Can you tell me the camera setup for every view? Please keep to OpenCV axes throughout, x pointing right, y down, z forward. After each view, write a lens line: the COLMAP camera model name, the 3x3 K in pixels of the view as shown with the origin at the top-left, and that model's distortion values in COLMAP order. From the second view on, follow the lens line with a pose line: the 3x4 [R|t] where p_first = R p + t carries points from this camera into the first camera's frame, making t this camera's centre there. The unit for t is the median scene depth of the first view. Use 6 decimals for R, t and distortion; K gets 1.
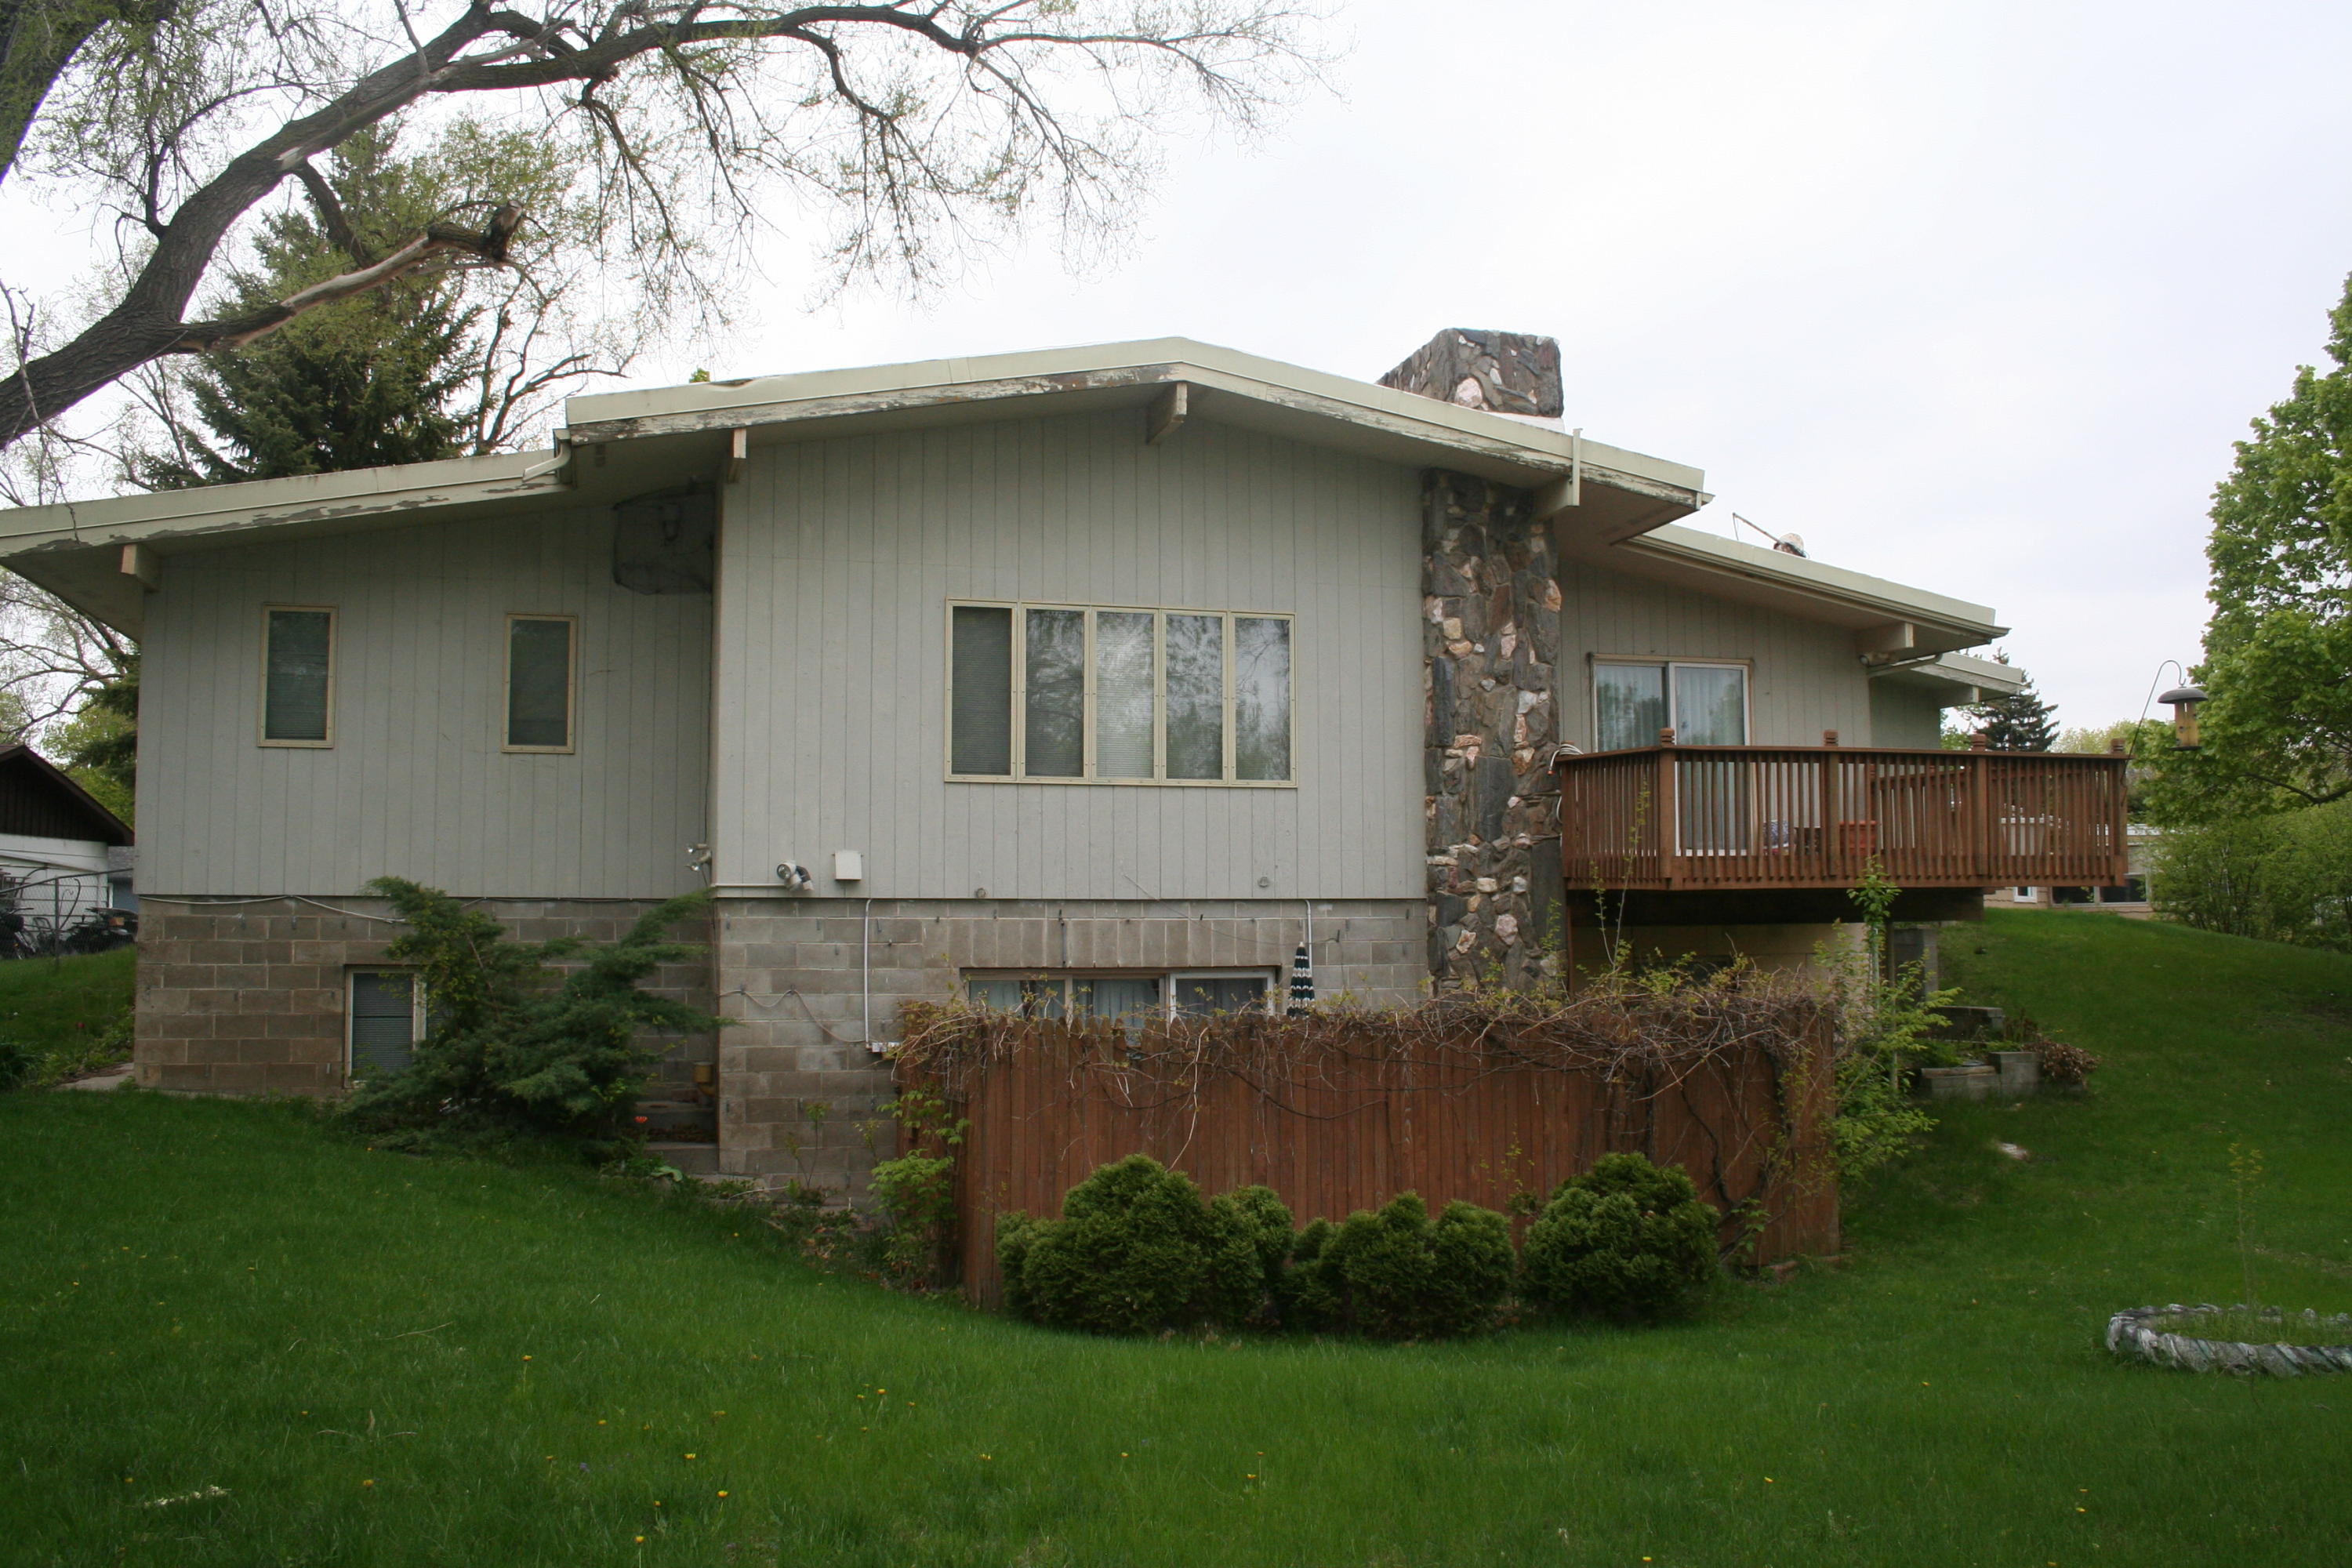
lens RADIAL K [[1996.6, 0, 1176.0], [0, 1996.6, 784.0], [0, 0, 1]] dist [-0.149054, 0.154769]
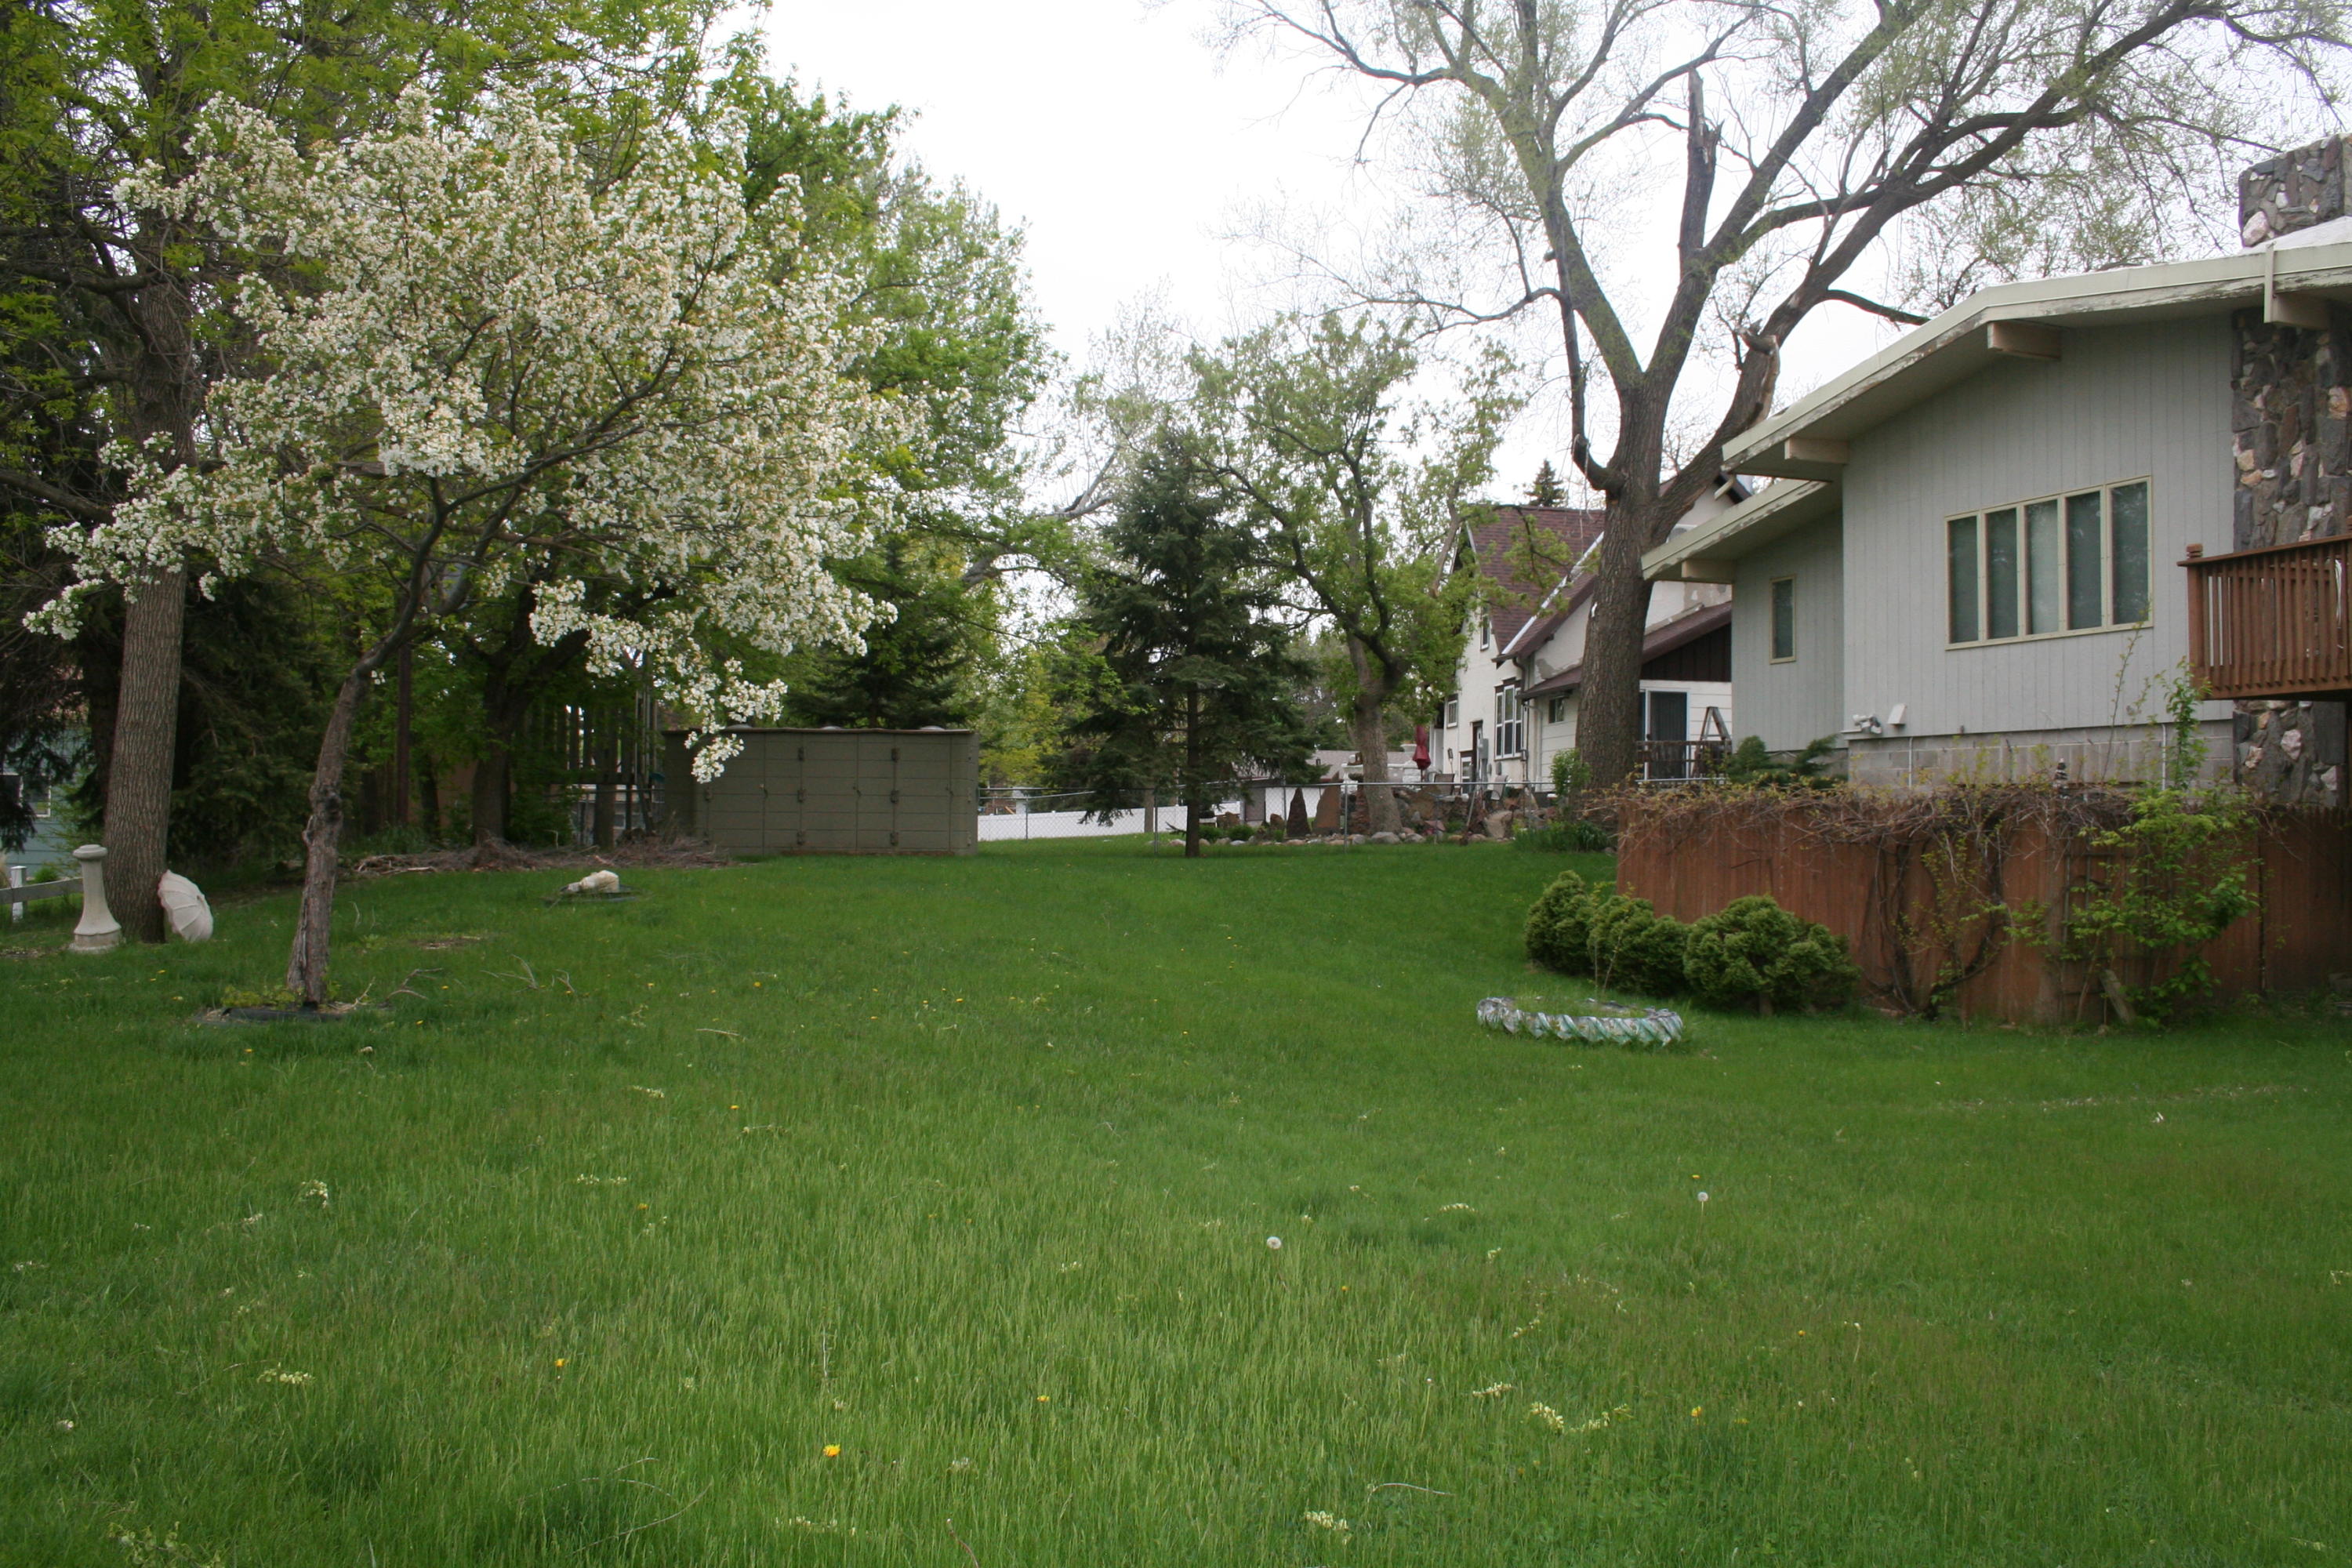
lens RADIAL K [[1975.1, 0, 1142.7], [0, 1975.1, 782.0], [0, 0, 1]] dist [-0.160480, 0.122312]
pose [[0.007039, -0.014953, -0.999863, 1.134441], [0.058073, 0.998207, -0.014520, 0.072211], [0.998287, -0.057963, 0.007895, 0.401956]]
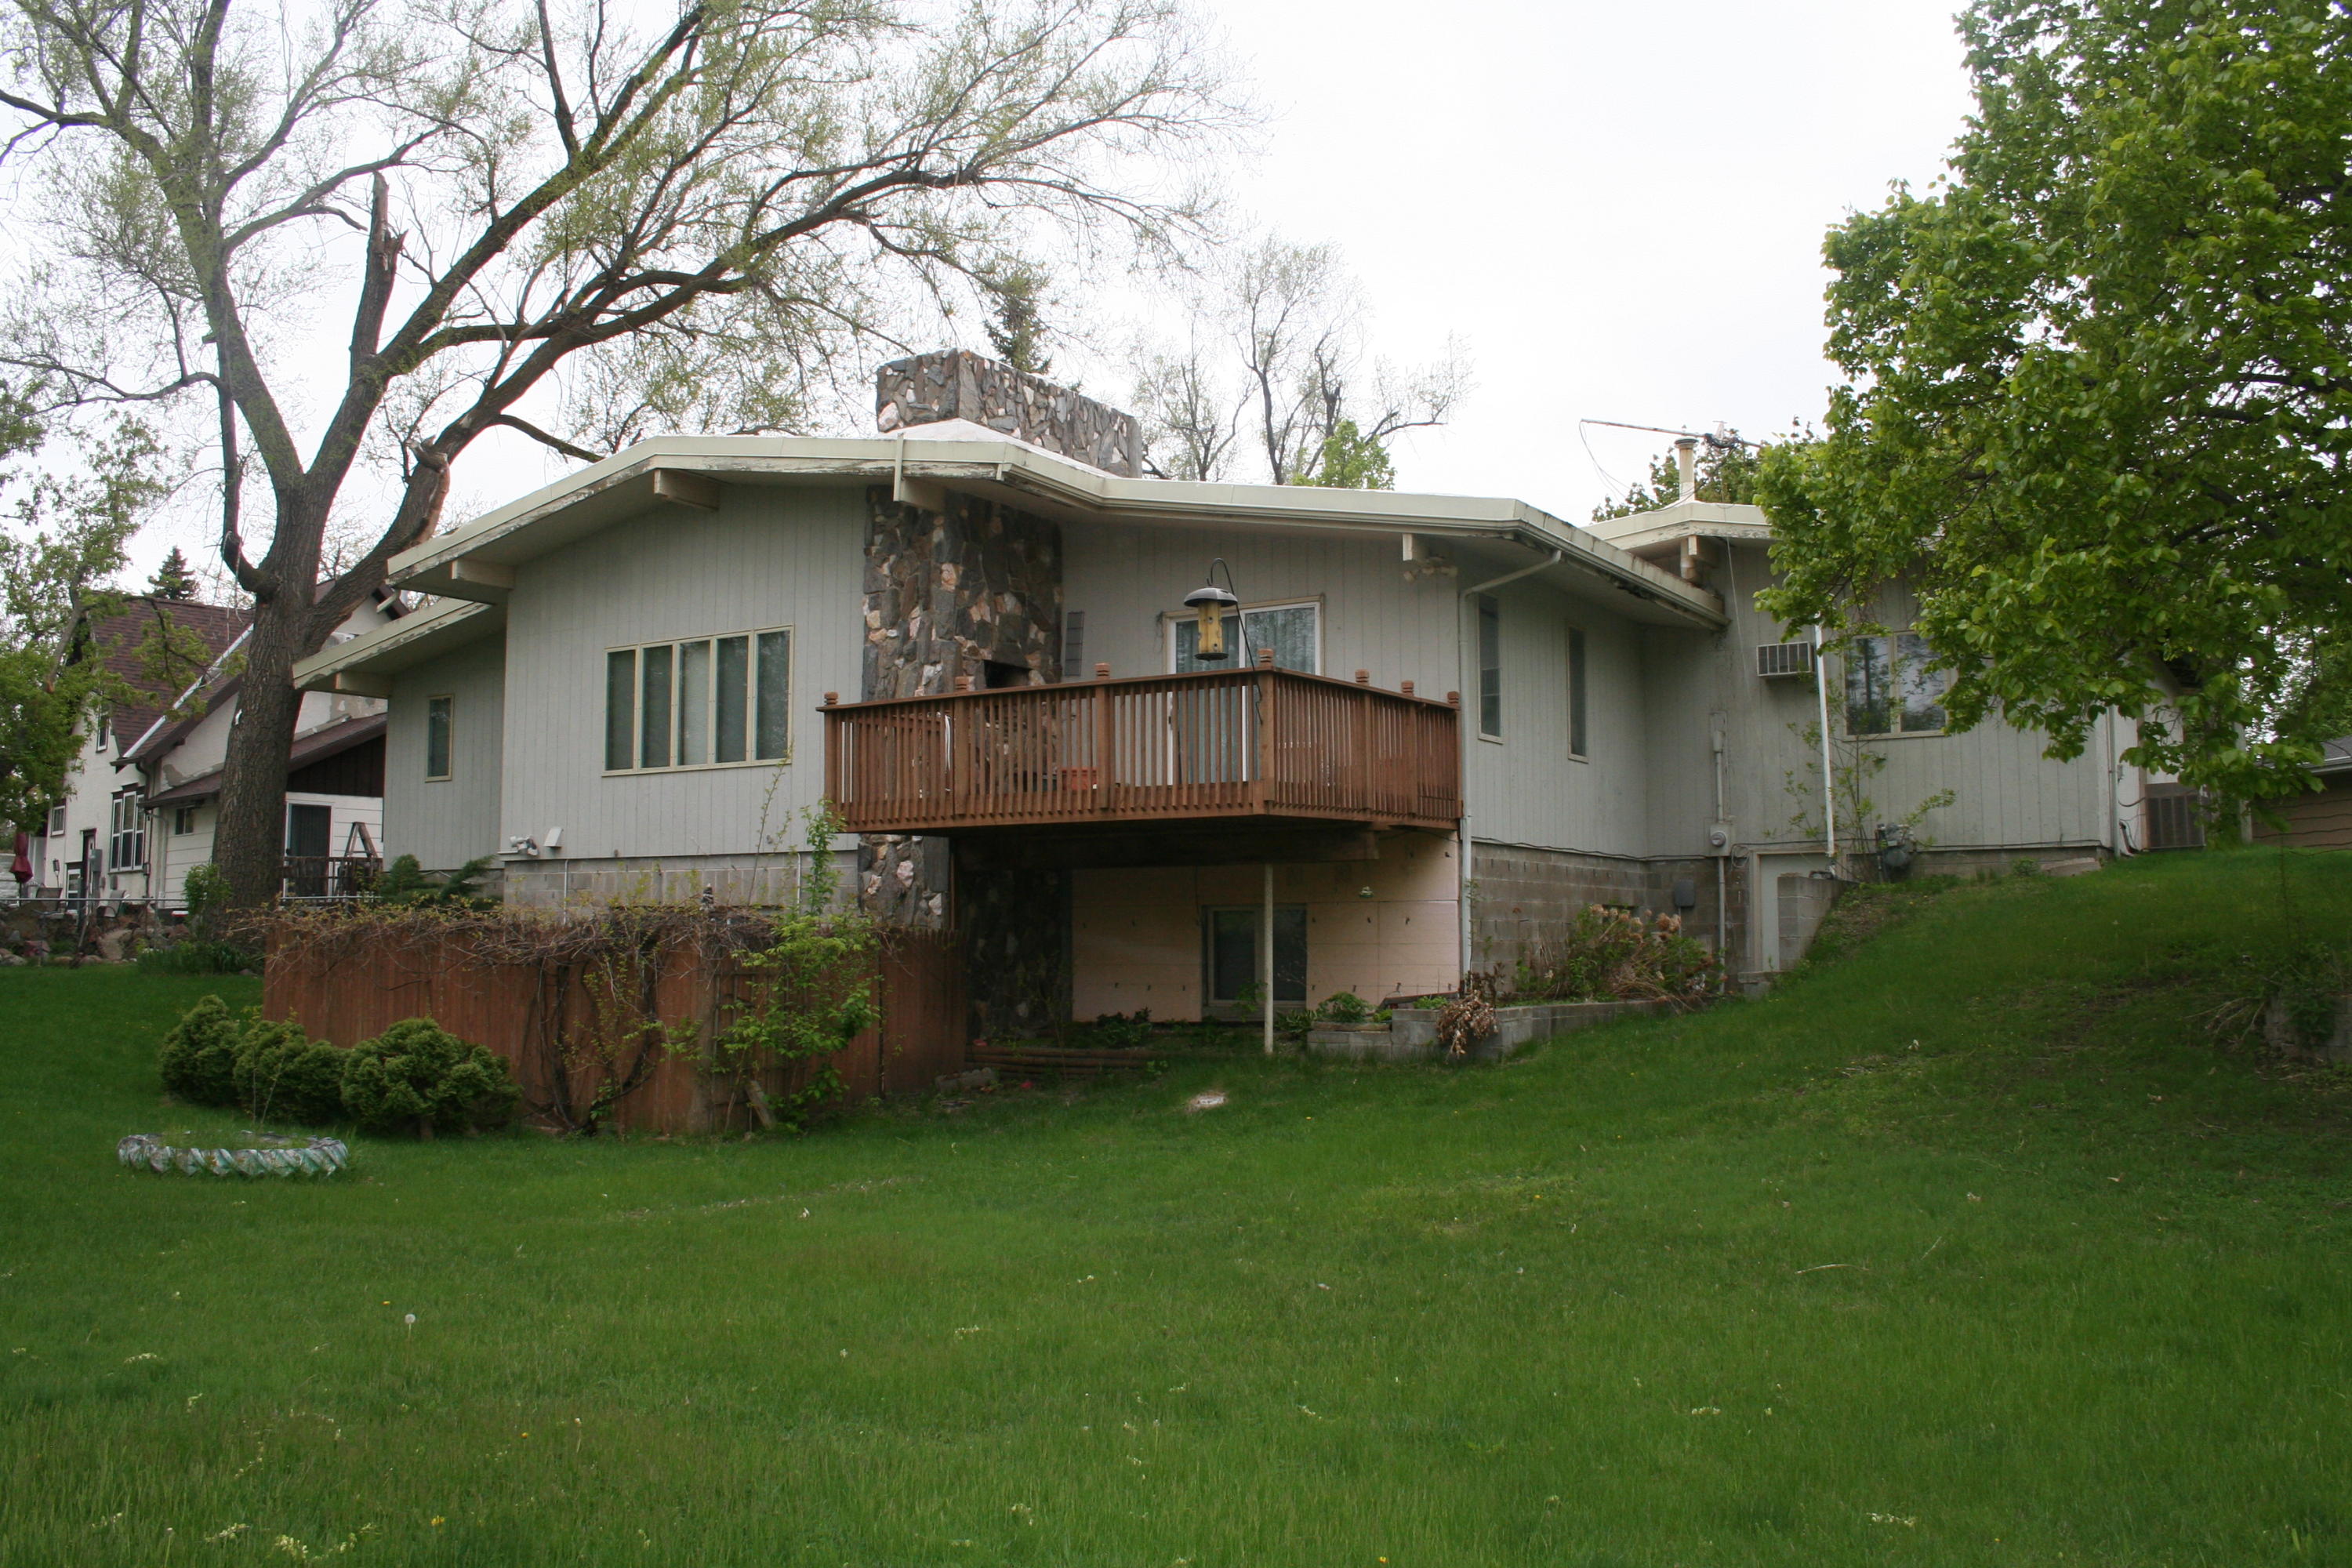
lens RADIAL K [[1996.6, 0, 1176.0], [0, 1996.6, 784.0], [0, 0, 1]] dist [-0.149054, 0.154769]
pose [[0.639588, -0.057785, -0.766543, 1.154789], [0.048889, 0.998210, -0.034457, 0.068612], [0.767162, -0.015438, 0.641268, 0.381491]]
